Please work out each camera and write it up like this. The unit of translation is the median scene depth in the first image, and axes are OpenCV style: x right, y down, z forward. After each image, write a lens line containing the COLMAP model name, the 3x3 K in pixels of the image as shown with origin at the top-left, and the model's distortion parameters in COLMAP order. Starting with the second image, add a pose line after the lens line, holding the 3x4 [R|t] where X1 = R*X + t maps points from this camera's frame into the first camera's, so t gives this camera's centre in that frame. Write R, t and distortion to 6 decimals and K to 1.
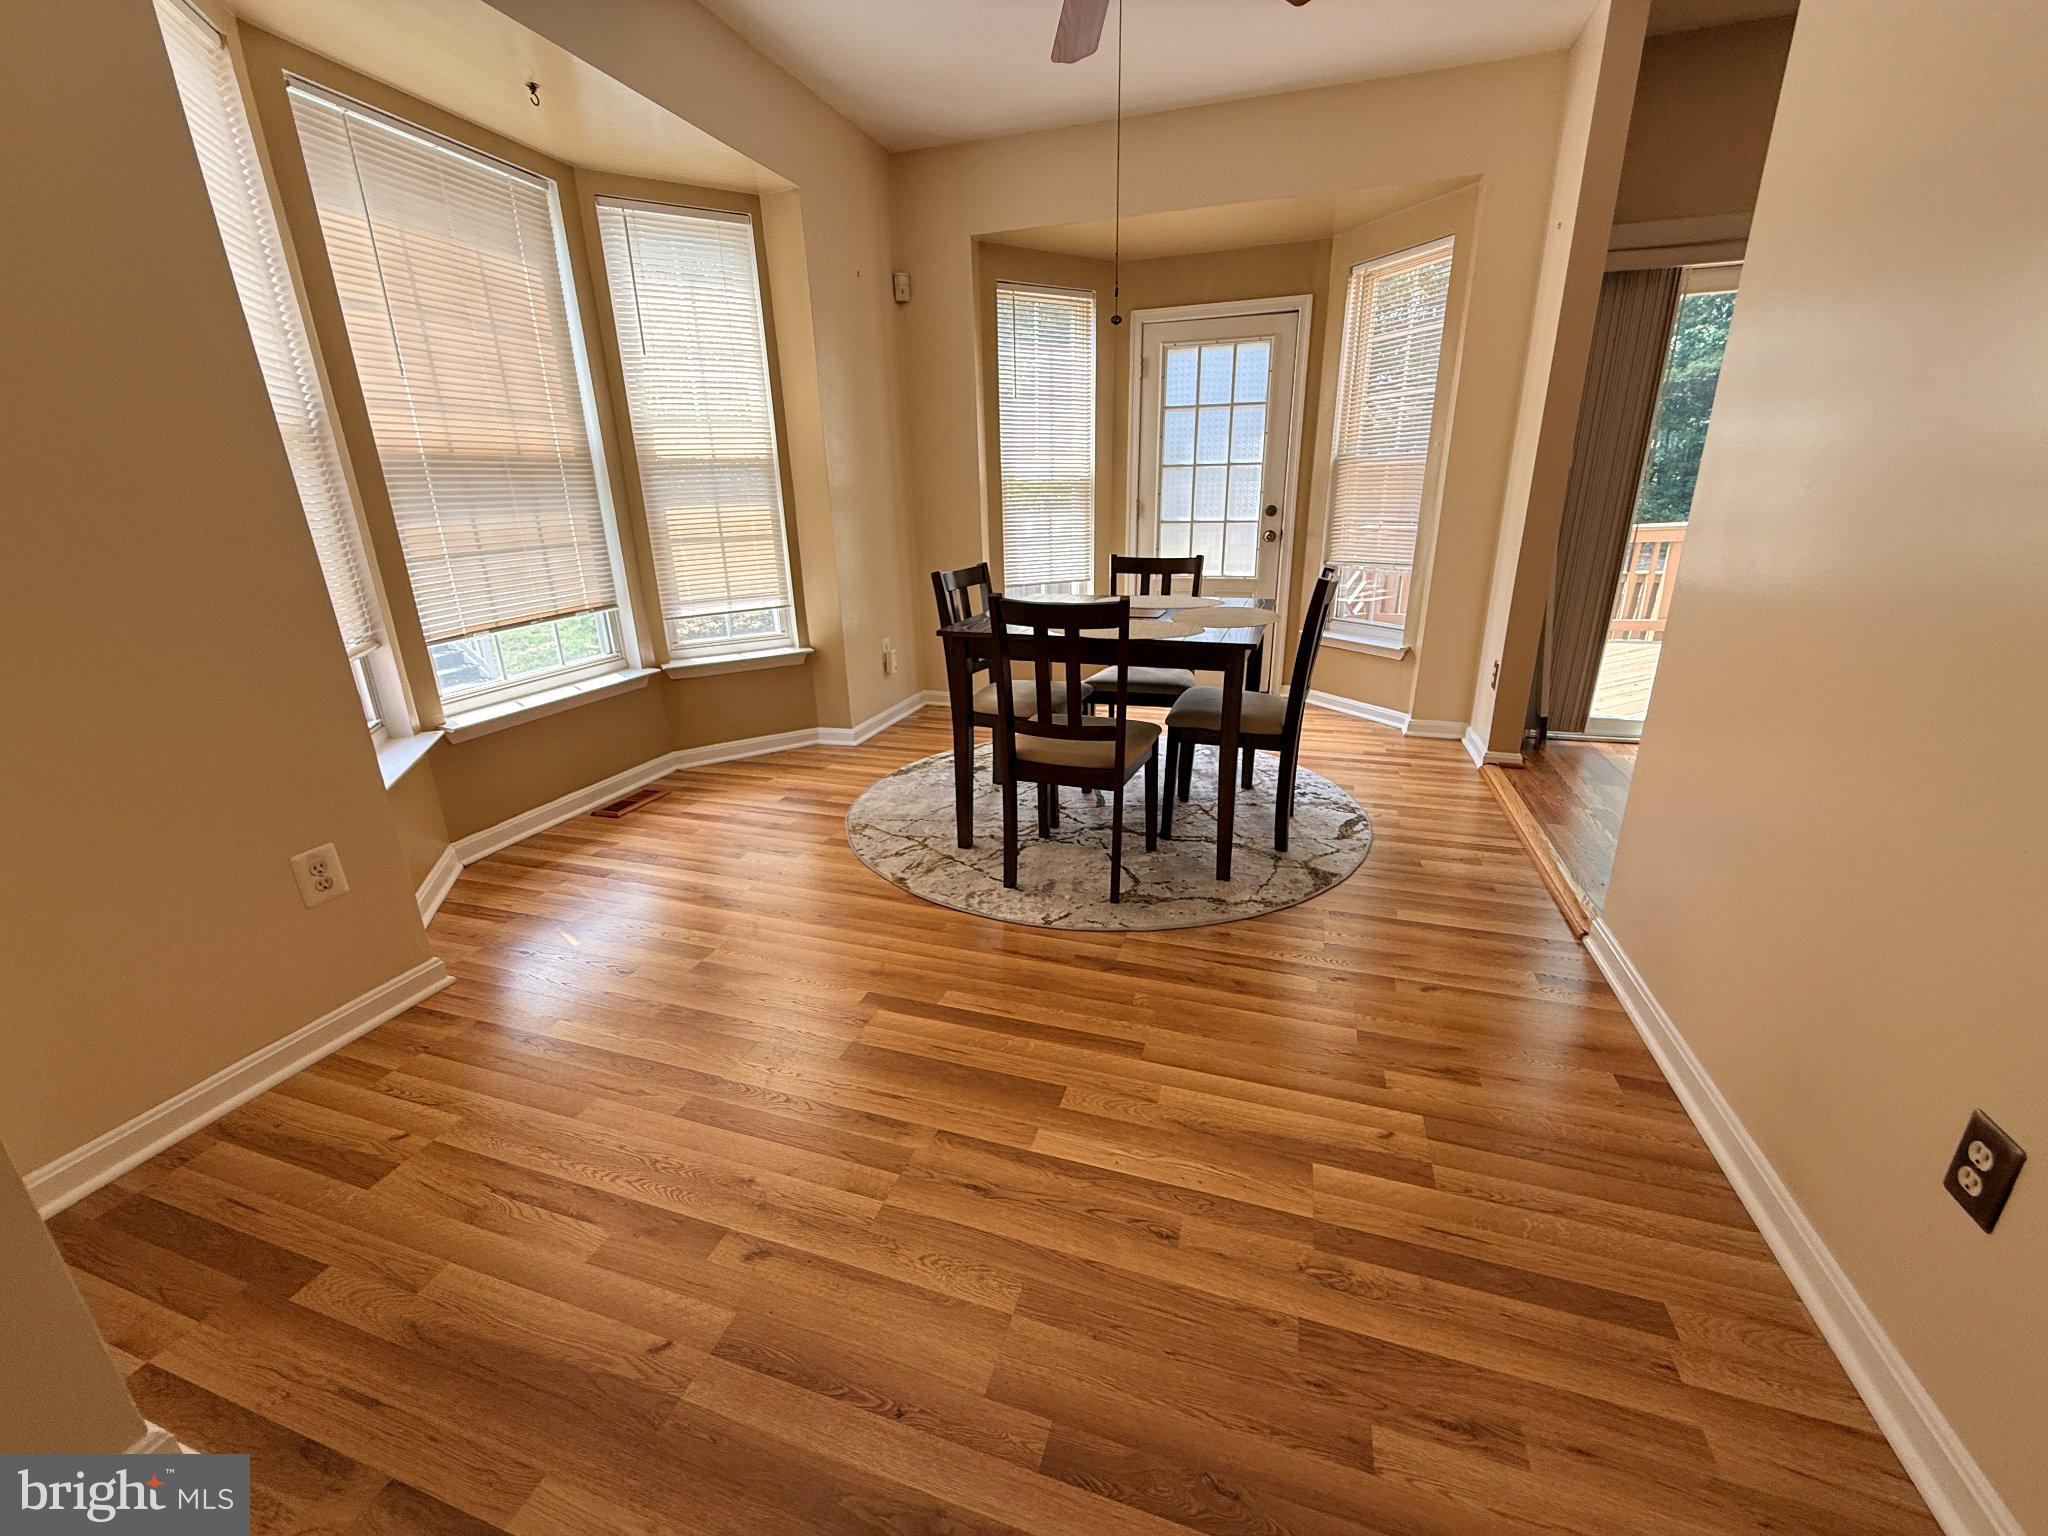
lens RADIAL K [[817.3, 0, 1021.3], [0, 817.3, 767.5], [0, 0, 1]] dist [0.000486, 0.000129]
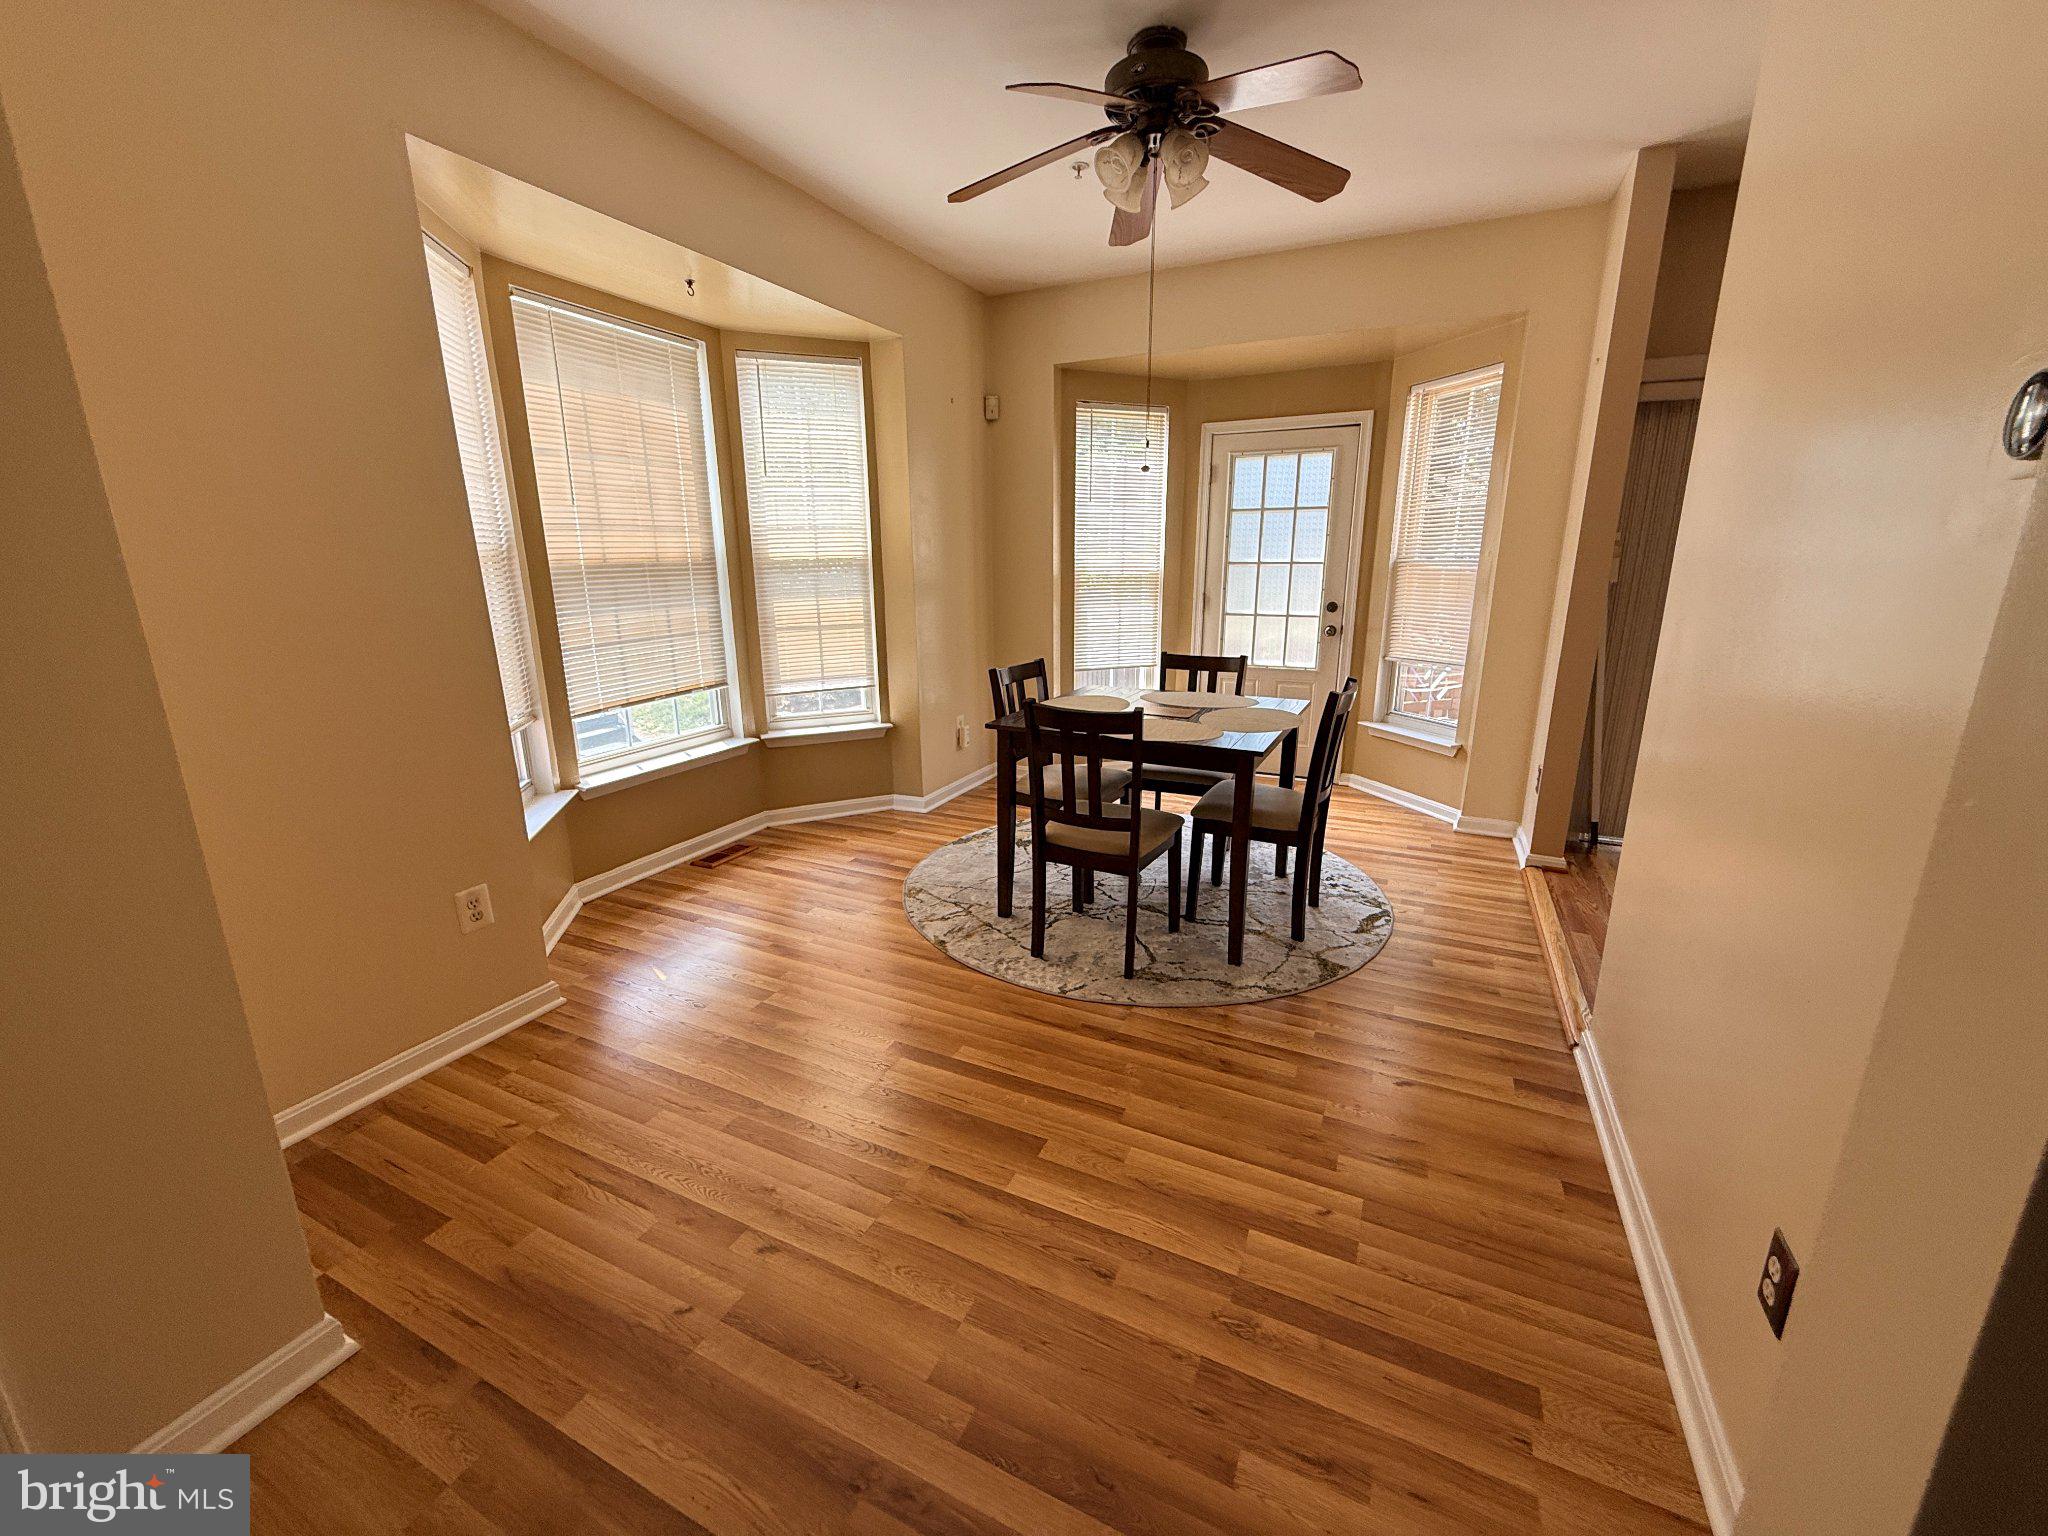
lens RADIAL K [[817.3, 0, 1021.6], [0, 817.3, 766.0], [0, 0, 1]] dist [0.000486, 0.000129]
pose [[0.991168, 0.045650, -0.124506, 0.118284], [-0.054387, 0.996222, -0.067705, -0.044588], [0.120945, 0.073878, 0.989906, -0.152405]]
